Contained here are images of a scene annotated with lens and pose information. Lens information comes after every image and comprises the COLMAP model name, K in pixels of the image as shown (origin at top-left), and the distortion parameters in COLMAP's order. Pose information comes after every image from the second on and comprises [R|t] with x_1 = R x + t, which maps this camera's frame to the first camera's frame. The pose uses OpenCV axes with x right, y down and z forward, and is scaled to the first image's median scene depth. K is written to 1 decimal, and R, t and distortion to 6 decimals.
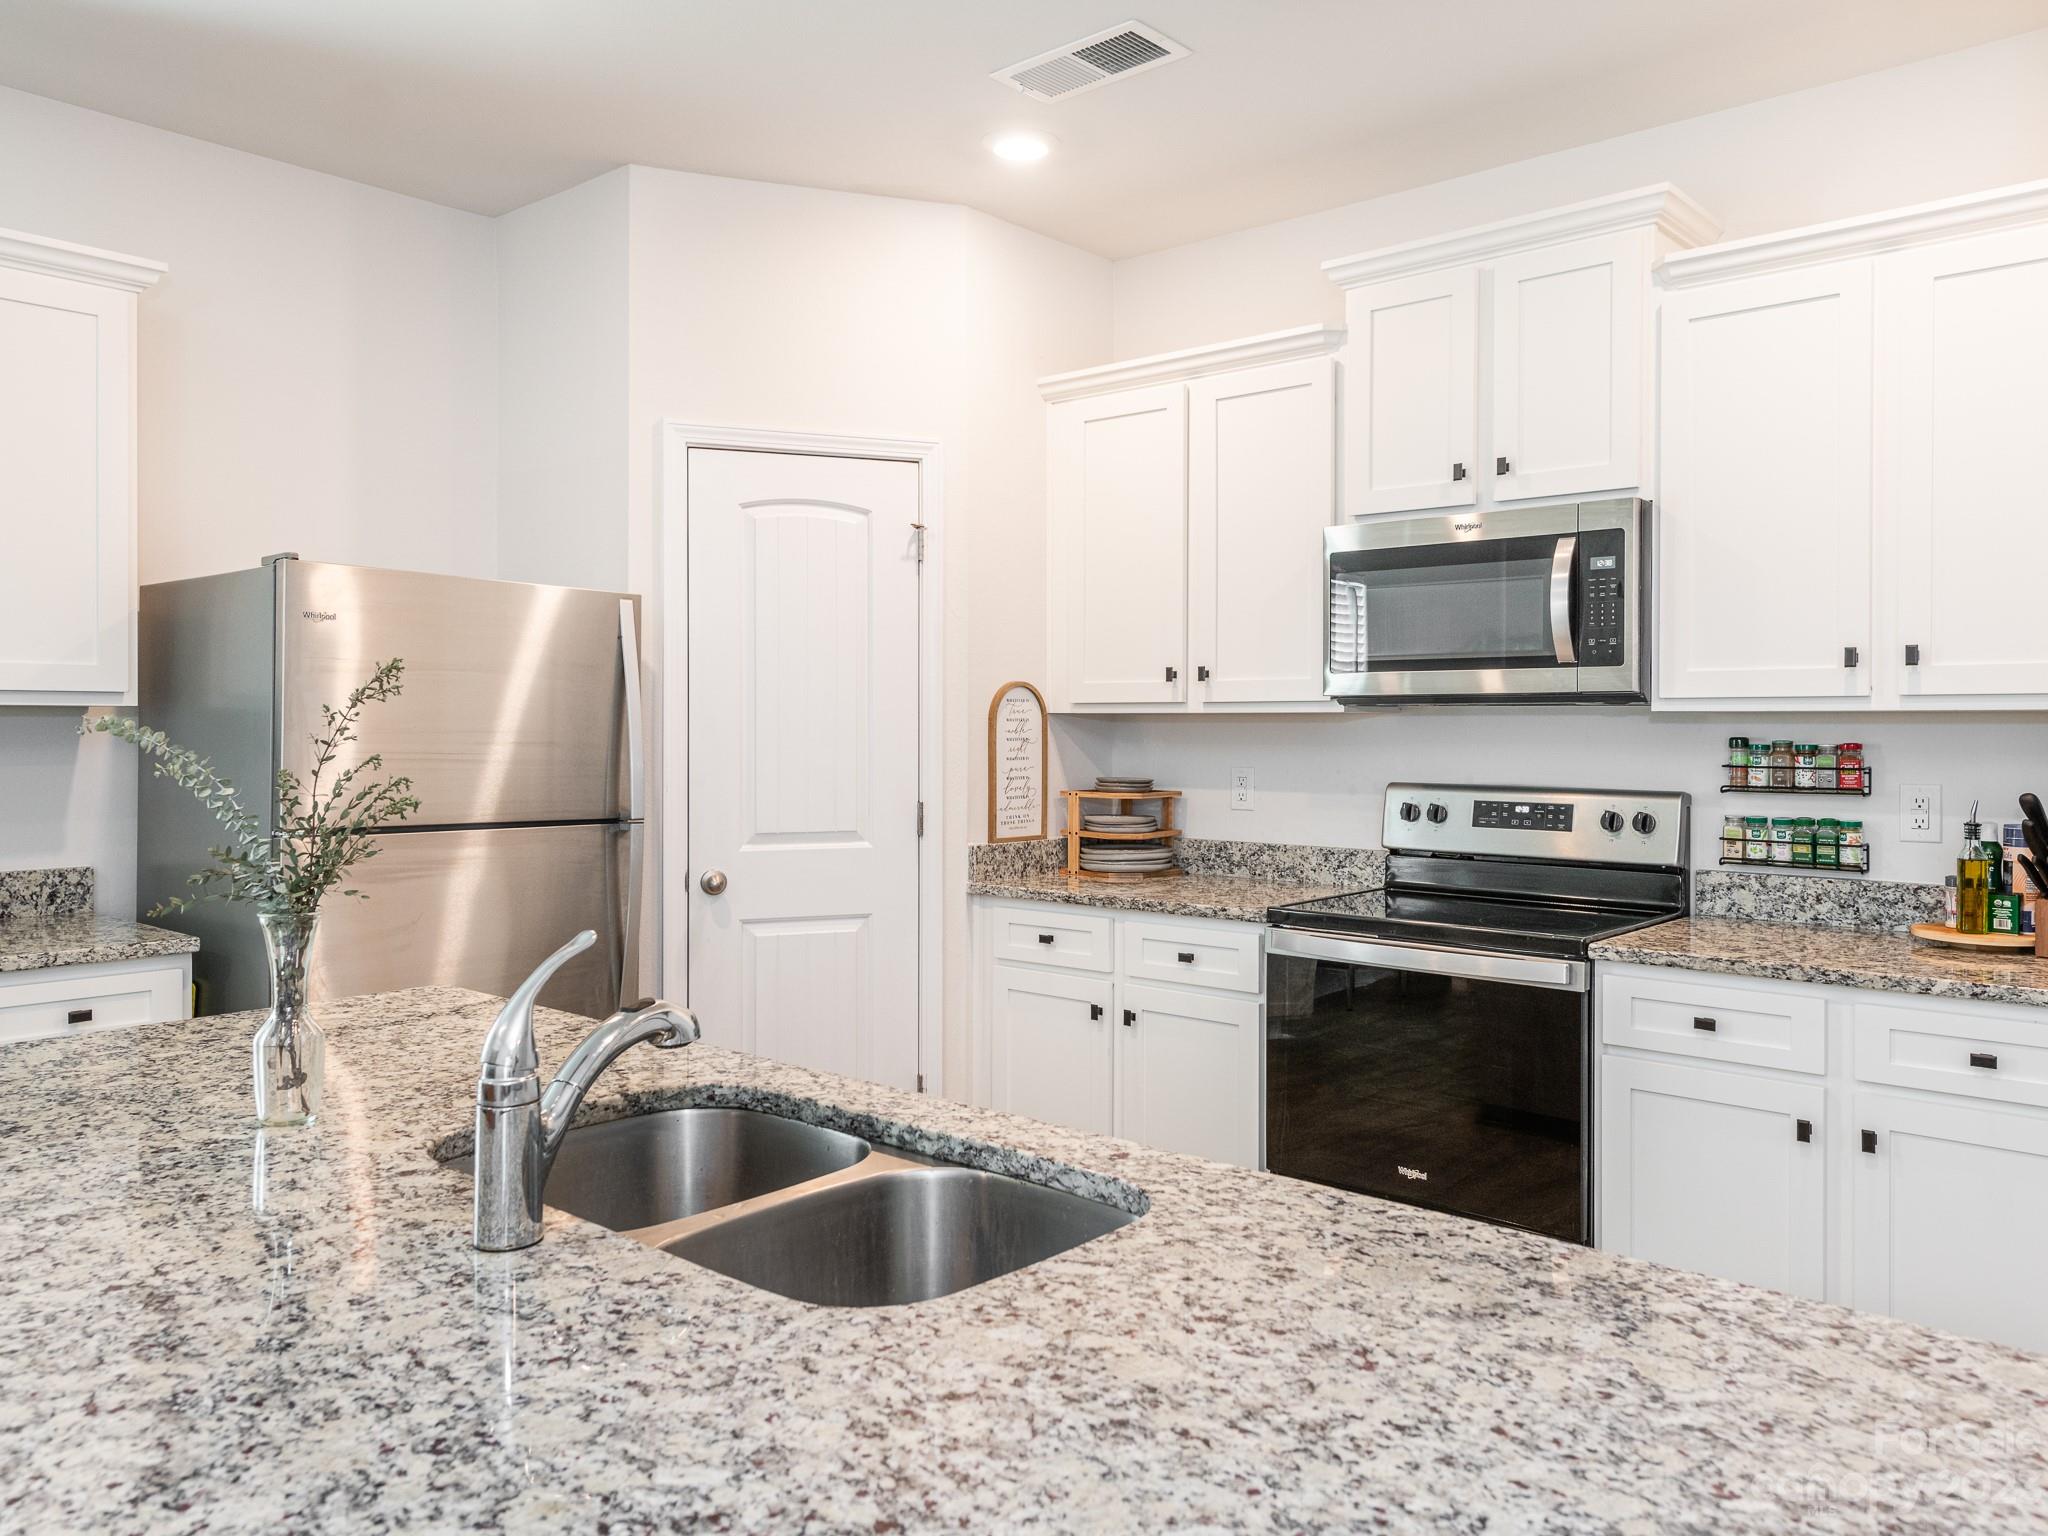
lens RADIAL K [[1574.6, 0, 1113.0], [0, 1574.6, 727.5], [0, 0, 1]] dist [0.067511, -0.071343]
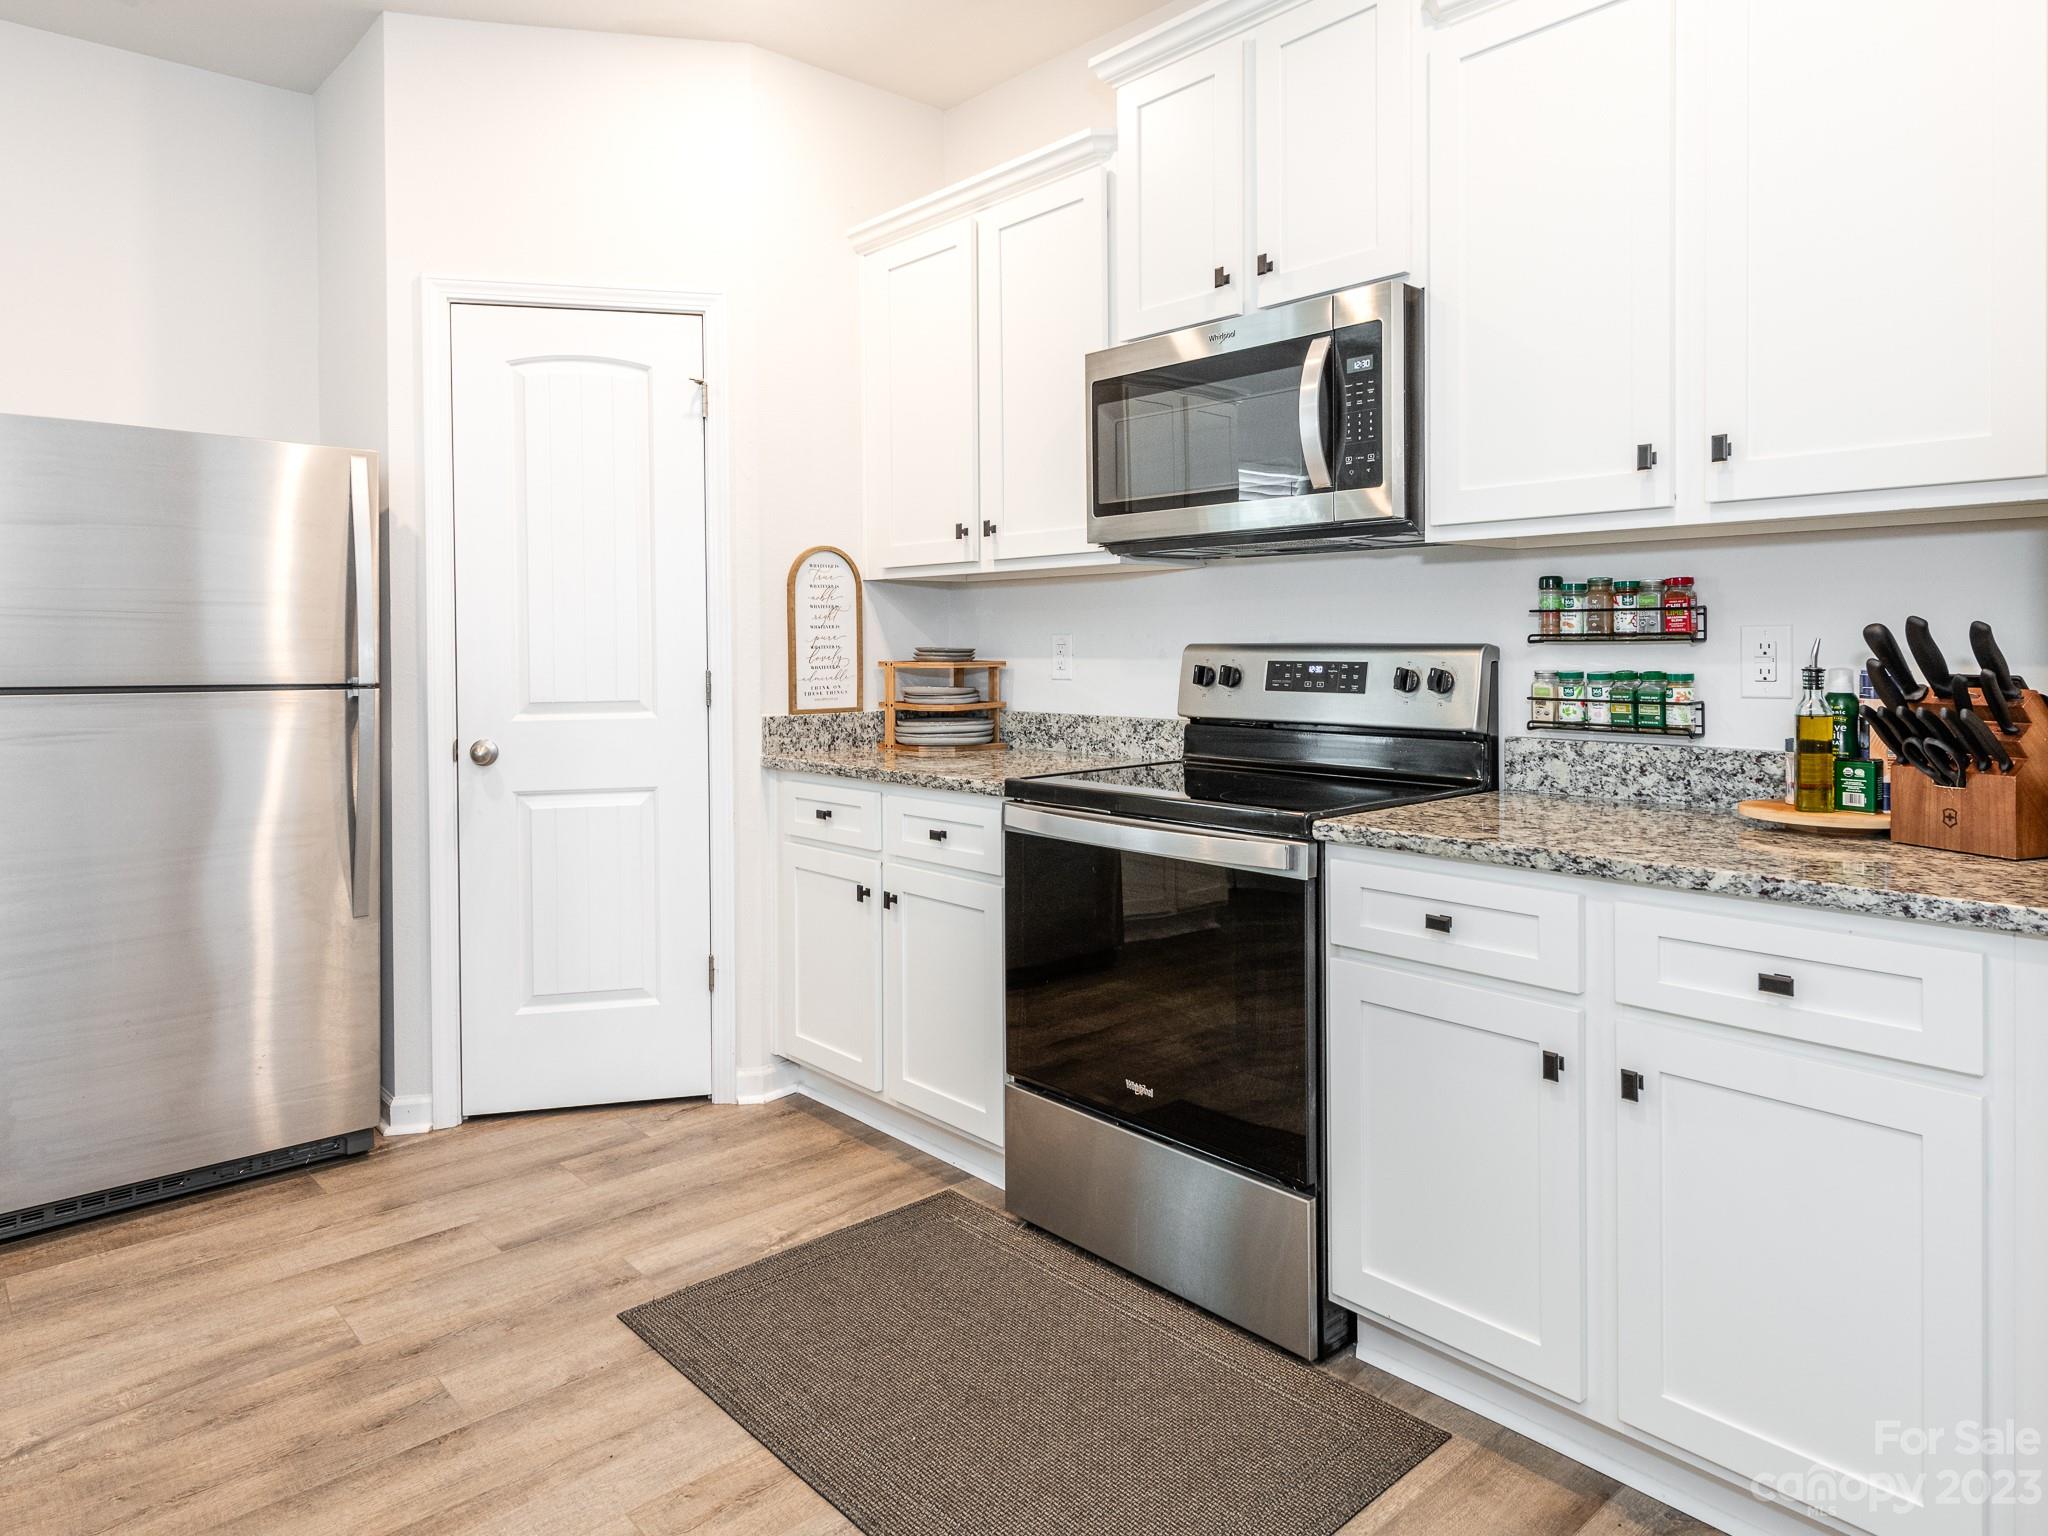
lens RADIAL K [[1338.5, 0, 1039.3], [0, 1338.5, 653.1], [0, 0, 1]] dist [0.020811, -0.005879]
pose [[0.989765, -0.007686, -0.142497, 0.222954], [0.008616, 0.999945, 0.005912, 0.038807], [0.142443, -0.007079, 0.989778, 0.259464]]
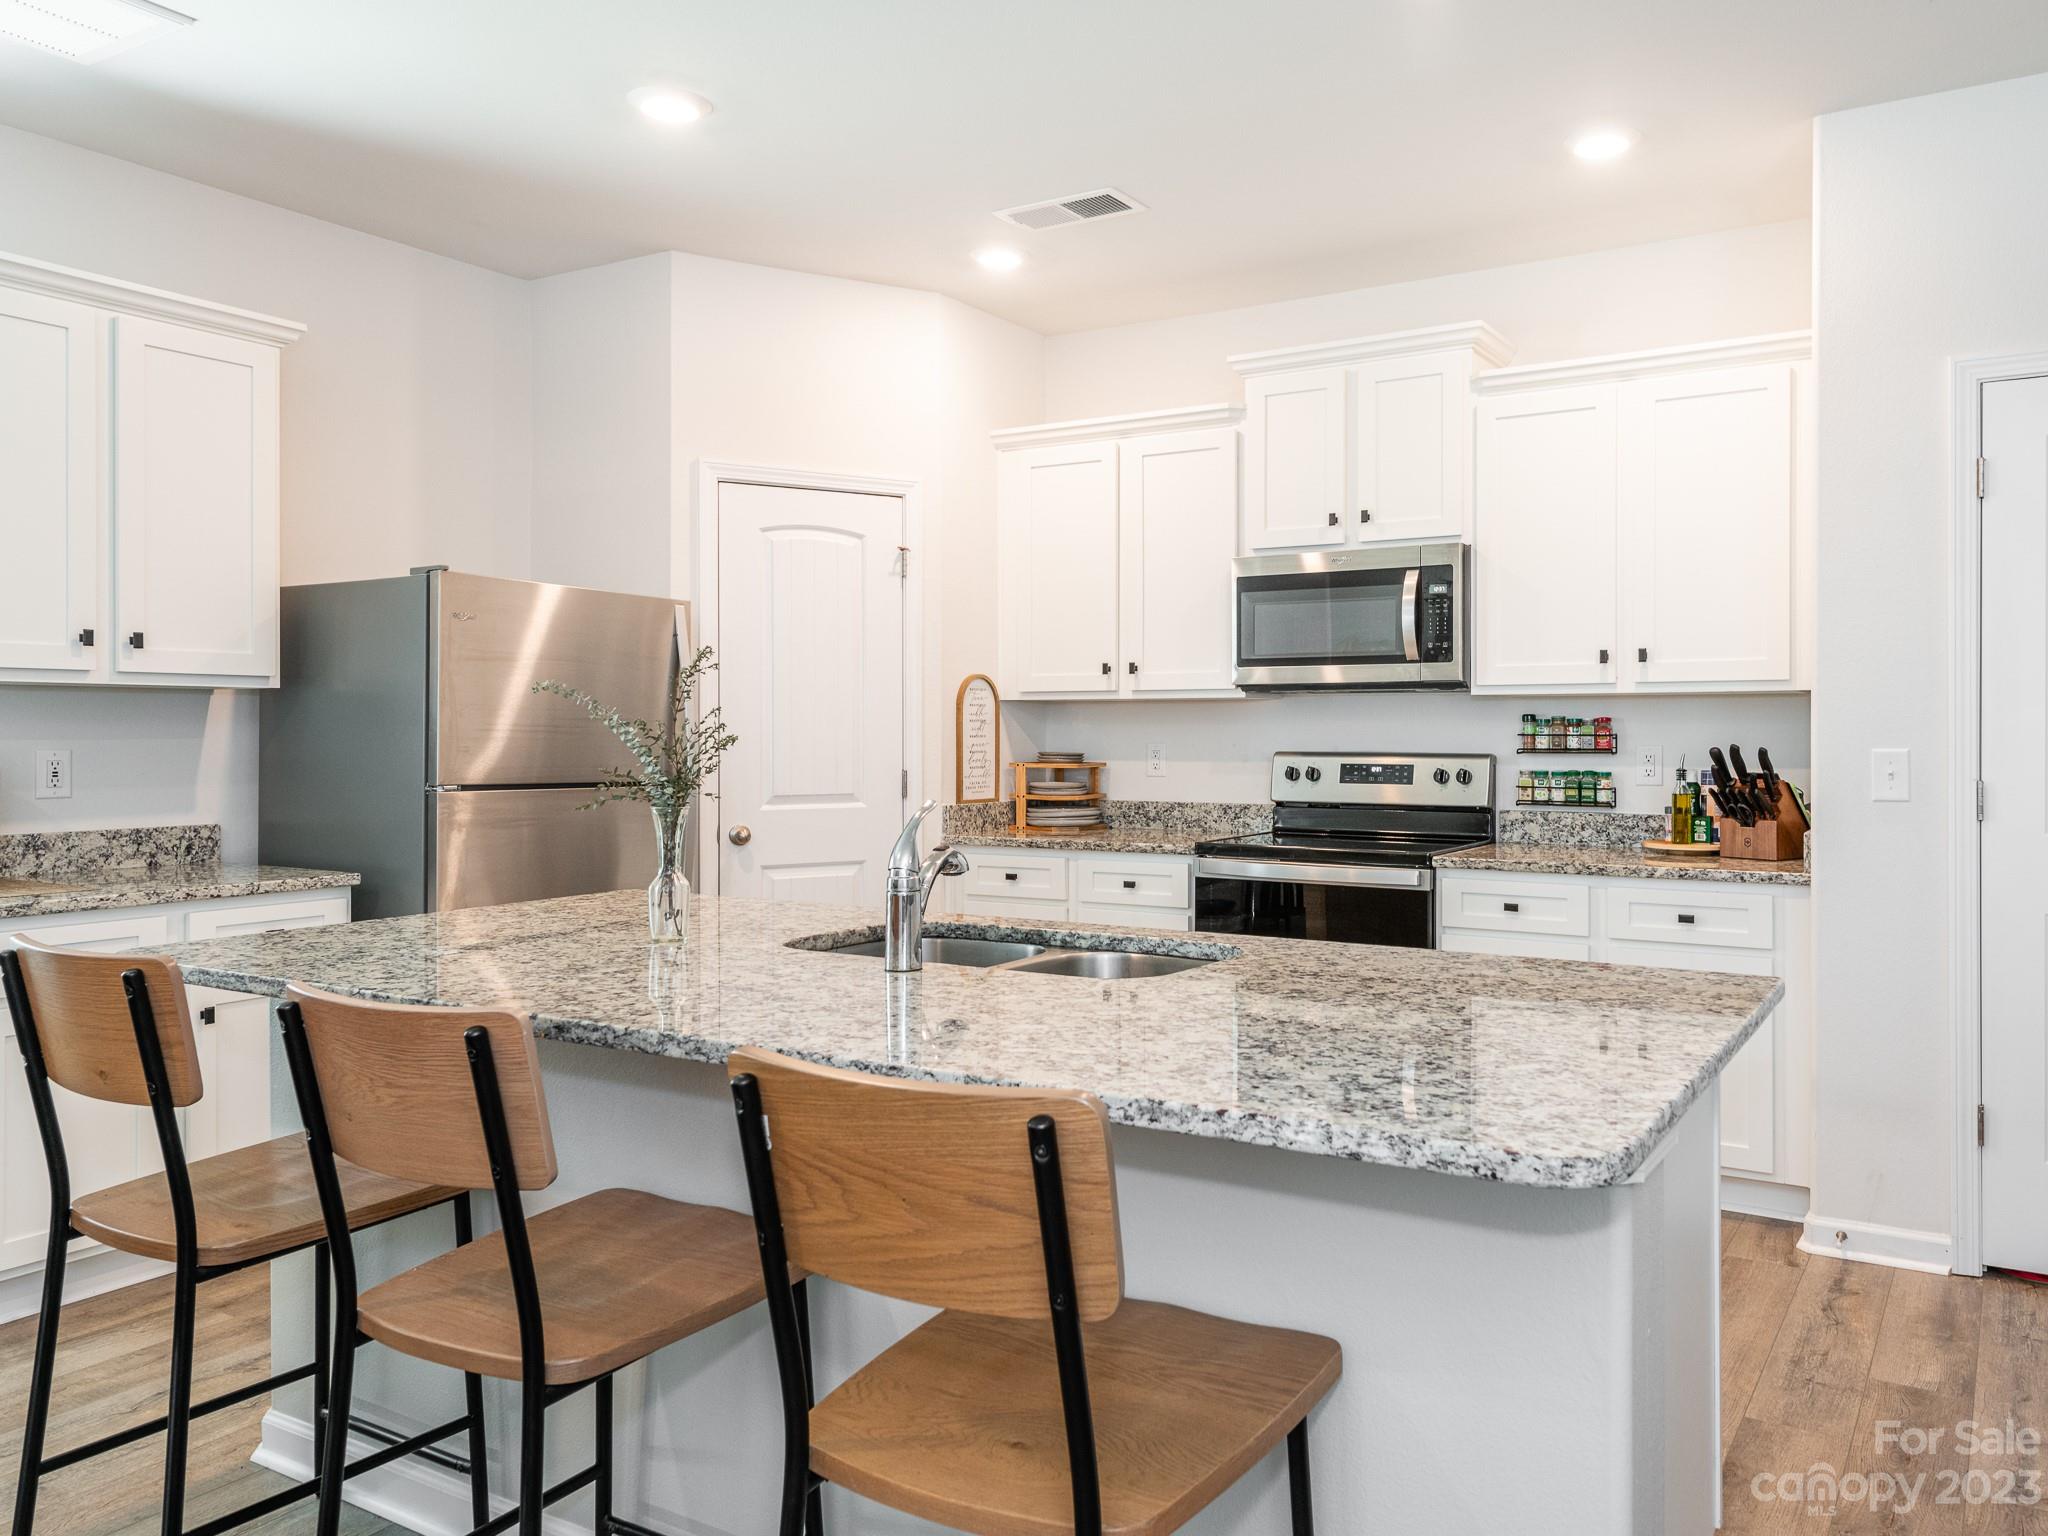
lens RADIAL K [[1574.6, 0, 1188.0], [0, 1574.6, 714.9], [0, 0, 1]] dist [0.067511, -0.071343]
pose [[0.983858, -0.000416, 0.178952, -0.144931], [0.002663, 0.999921, -0.012317, 0.022540], [-0.178932, 0.012595, 0.983781, -0.303140]]
